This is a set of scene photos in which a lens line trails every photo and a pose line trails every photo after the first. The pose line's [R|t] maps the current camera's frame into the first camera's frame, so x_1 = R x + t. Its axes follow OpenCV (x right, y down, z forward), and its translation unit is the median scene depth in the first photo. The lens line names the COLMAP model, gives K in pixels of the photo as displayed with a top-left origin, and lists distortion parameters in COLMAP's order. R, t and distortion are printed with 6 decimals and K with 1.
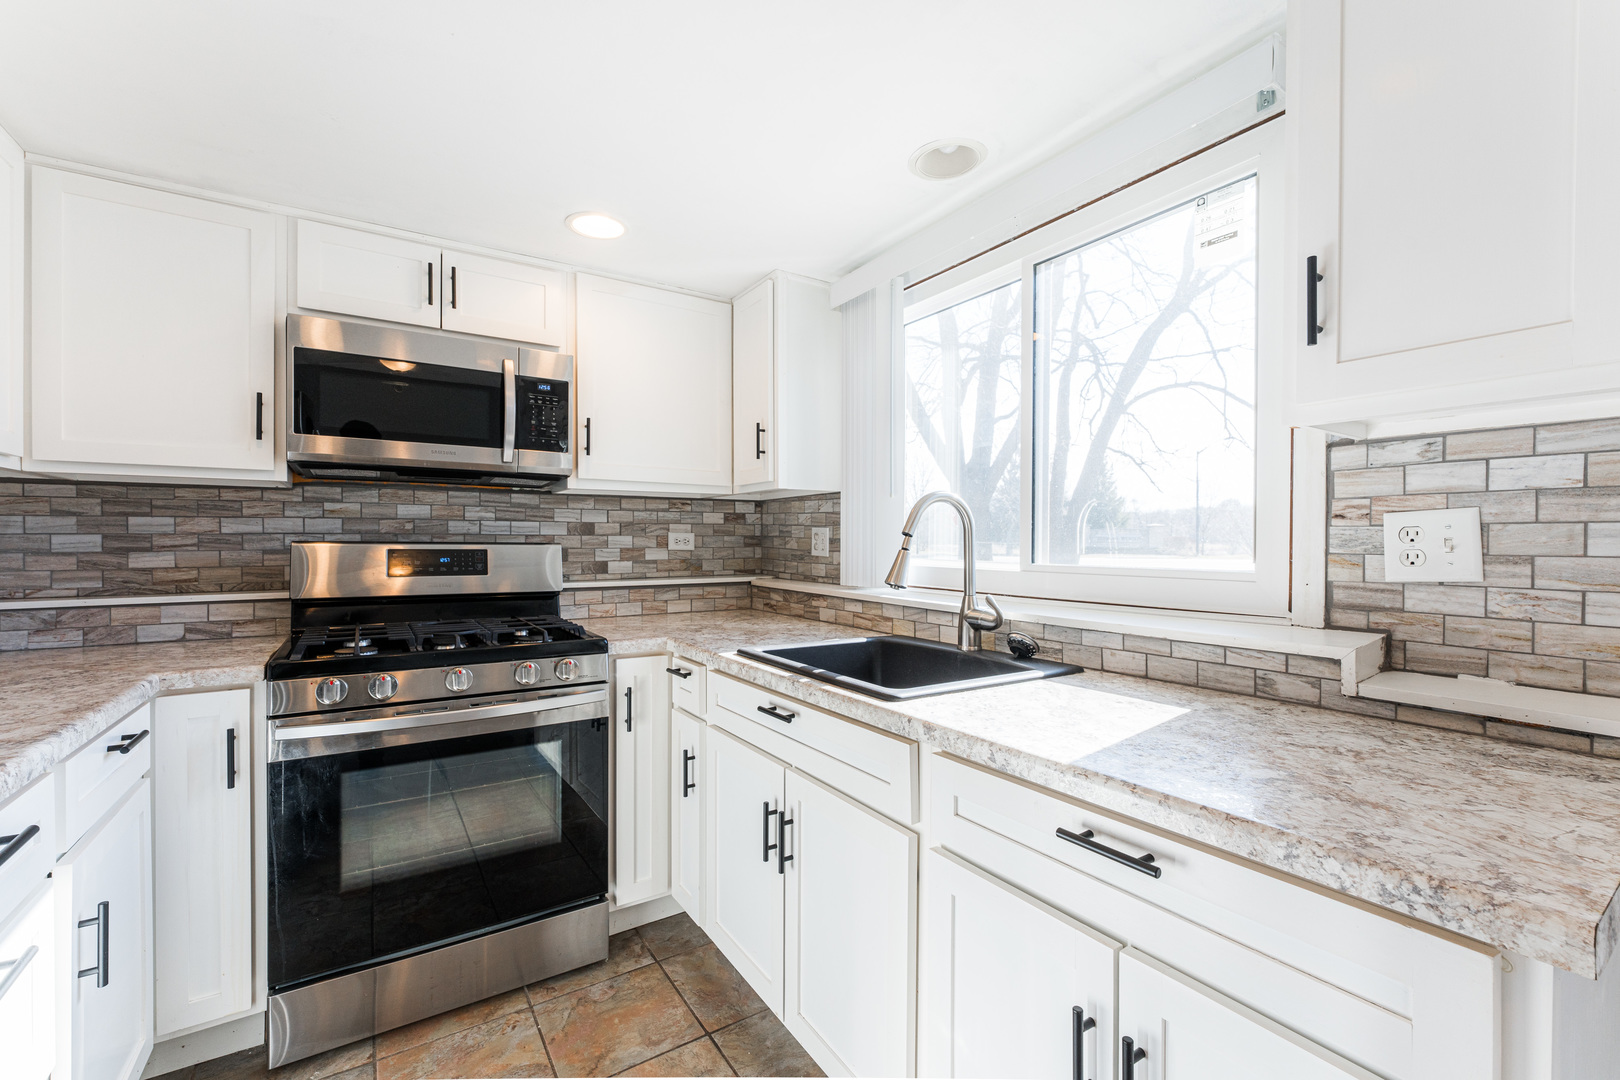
lens RADIAL K [[659.0, 0, 809.7], [0, 659.0, 541.7], [0, 0, 1]] dist [-0.002087, 0.000060]
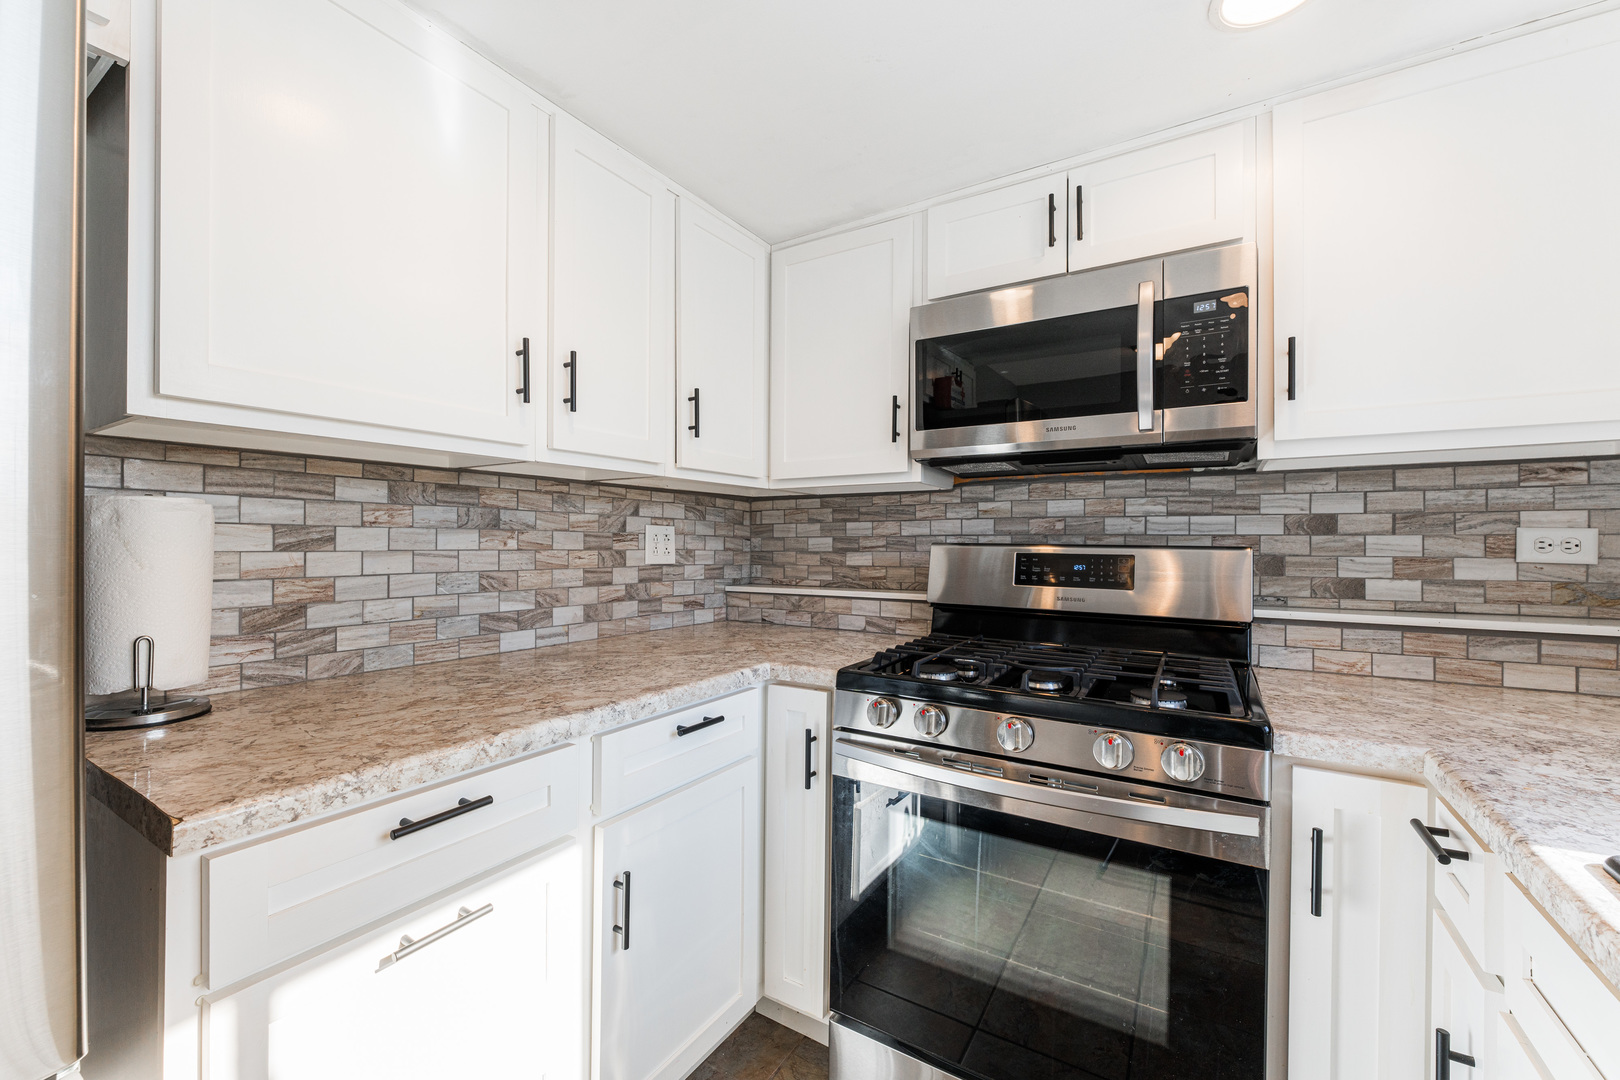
lens RADIAL K [[659.0, 0, 809.7], [0, 659.0, 541.7], [0, 0, 1]] dist [-0.002087, 0.000060]
pose [[0.422120, -0.000703, -0.906540, 0.024511], [-0.005134, 0.999982, -0.003166, 0.001414], [0.906525, 0.005991, 0.422109, 0.435014]]
